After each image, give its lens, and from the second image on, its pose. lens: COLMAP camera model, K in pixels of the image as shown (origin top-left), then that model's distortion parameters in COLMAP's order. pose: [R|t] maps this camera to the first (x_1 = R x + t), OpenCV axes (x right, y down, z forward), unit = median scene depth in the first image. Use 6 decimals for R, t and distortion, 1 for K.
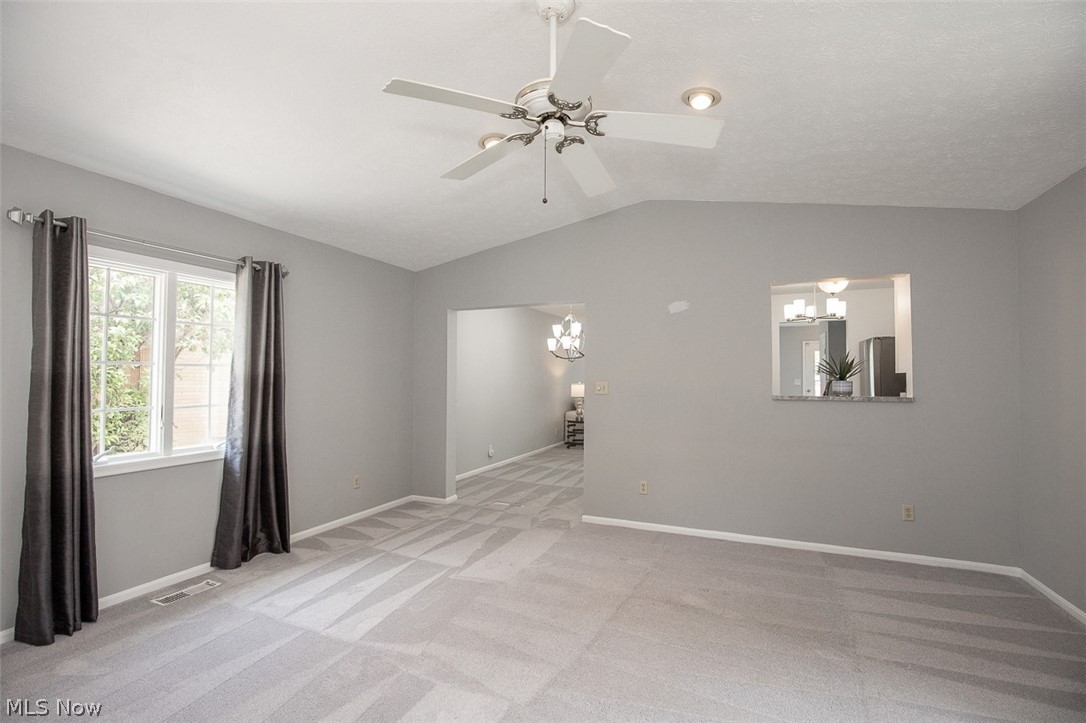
lens RADIAL K [[496.7, 0, 543.0], [0, 496.7, 361.5], [0, 0, 1]] dist [-0.007018, 0.000377]
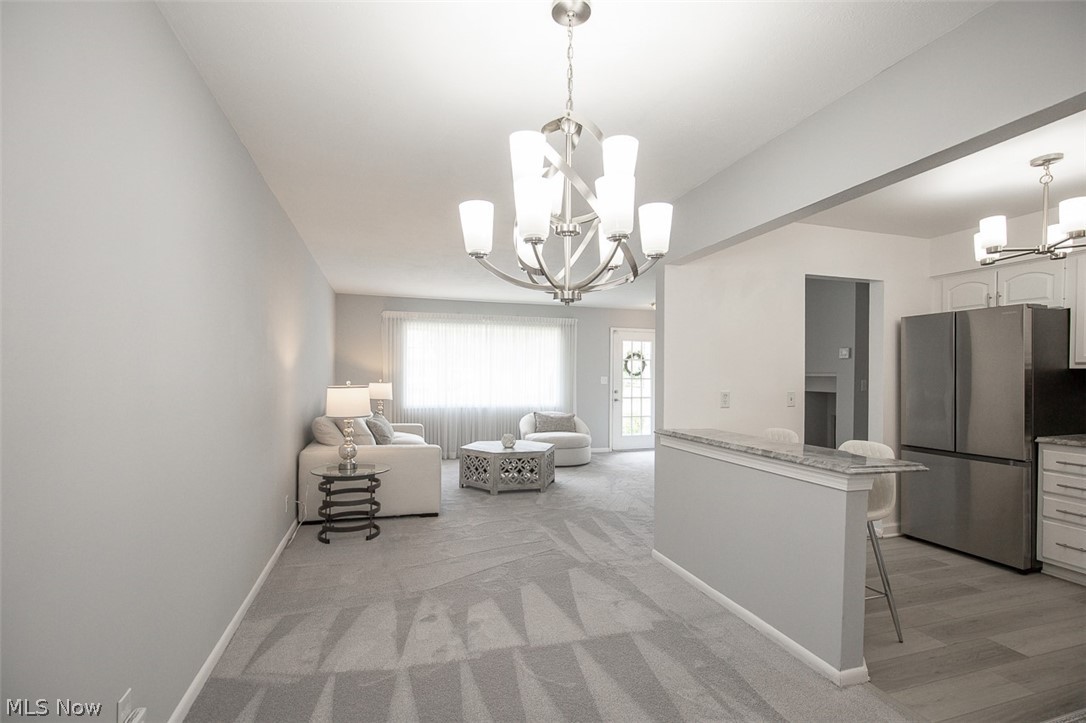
lens RADIAL K [[500.0, 0, 543.4], [0, 500.0, 374.4], [0, 0, 1]] dist [-0.009024, 0.000344]
pose [[0.751562, 0.006015, 0.659635, -0.193617], [-0.026347, 0.999434, 0.020905, 0.050706], [-0.659136, -0.033090, 0.751296, 1.311497]]
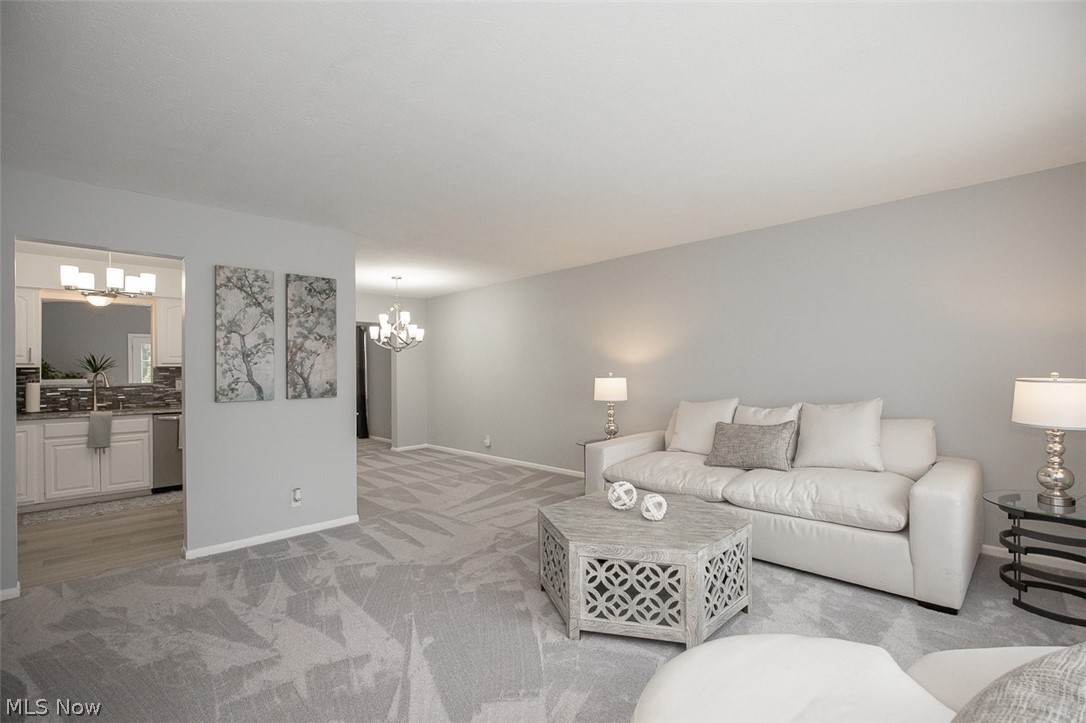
lens RADIAL K [[499.3, 0, 541.5], [0, 499.3, 365.7], [0, 0, 1]] dist [-0.004675, -0.000199]
pose [[-0.372407, -0.005616, -0.928053, 1.382751], [0.042489, 0.998830, -0.023095, 0.099855], [0.927096, -0.048033, -0.371732, 2.609794]]
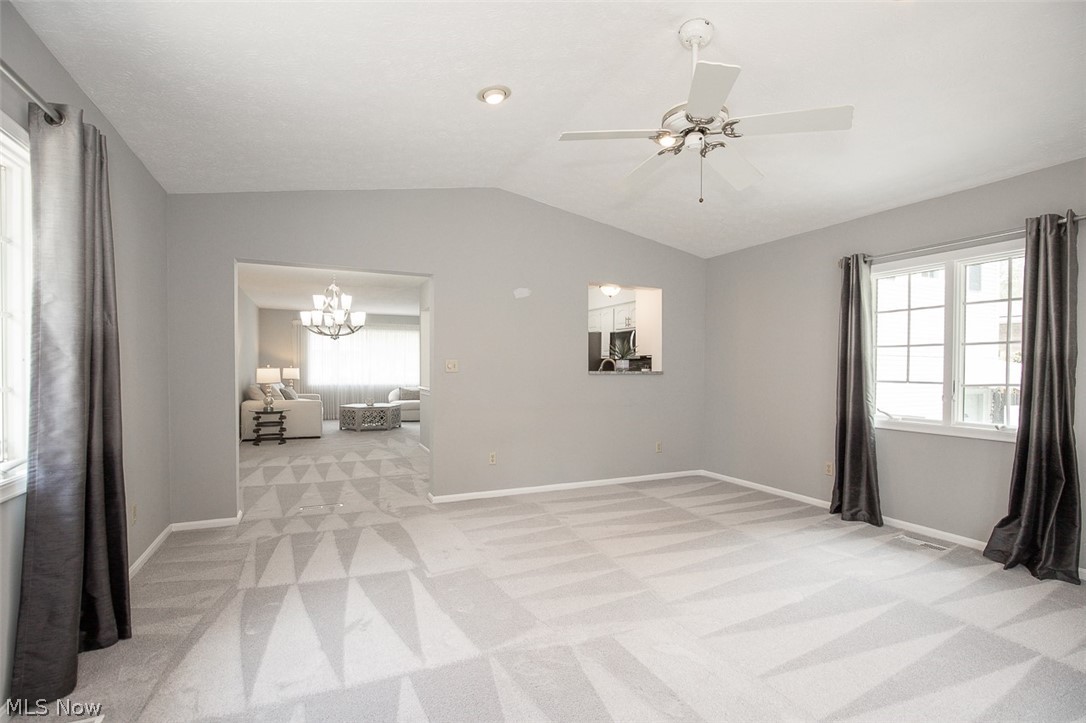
lens RADIAL K [[500.0, 0, 543.4], [0, 500.0, 374.4], [0, 0, 1]] dist [-0.009024, 0.000344]
pose [[0.659559, -0.007472, 0.751616, -0.581389], [-0.028434, 0.998987, 0.034882, 0.034426], [-0.751115, -0.044378, 0.658678, 0.232974]]
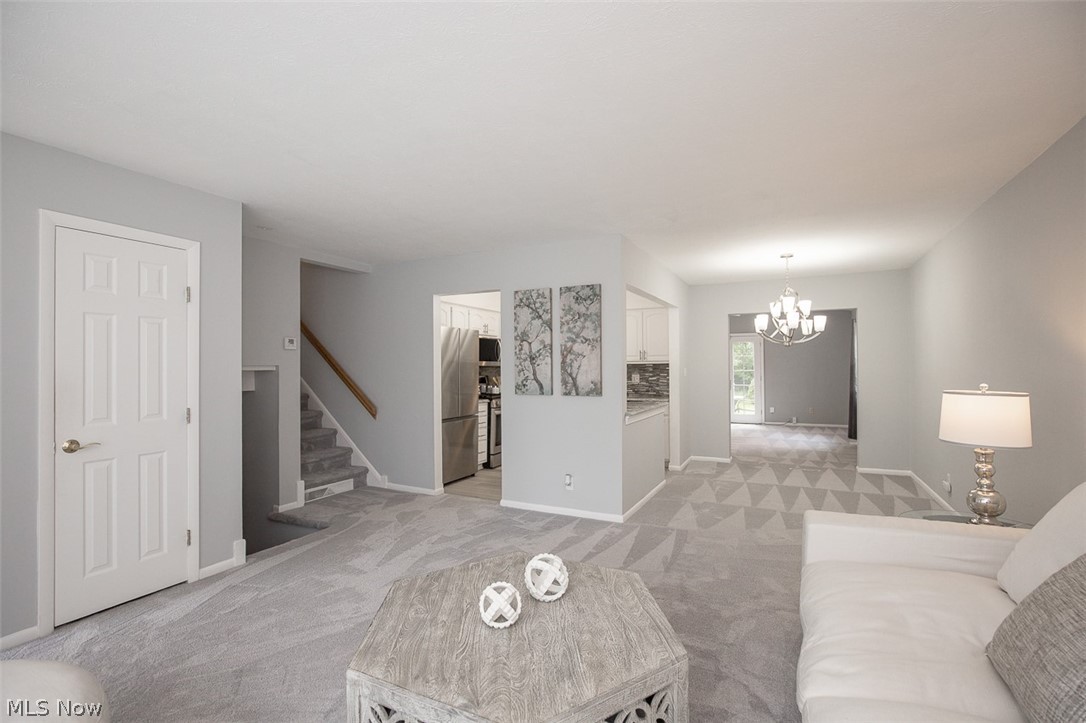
lens RADIAL K [[496.7, 0, 543.0], [0, 496.7, 361.5], [0, 0, 1]] dist [-0.007018, 0.000377]
pose [[-0.998787, 0.004071, 0.049069, 0.653904], [0.001935, 0.999052, -0.043487, 0.093559], [-0.049200, -0.043339, -0.997848, 2.912736]]
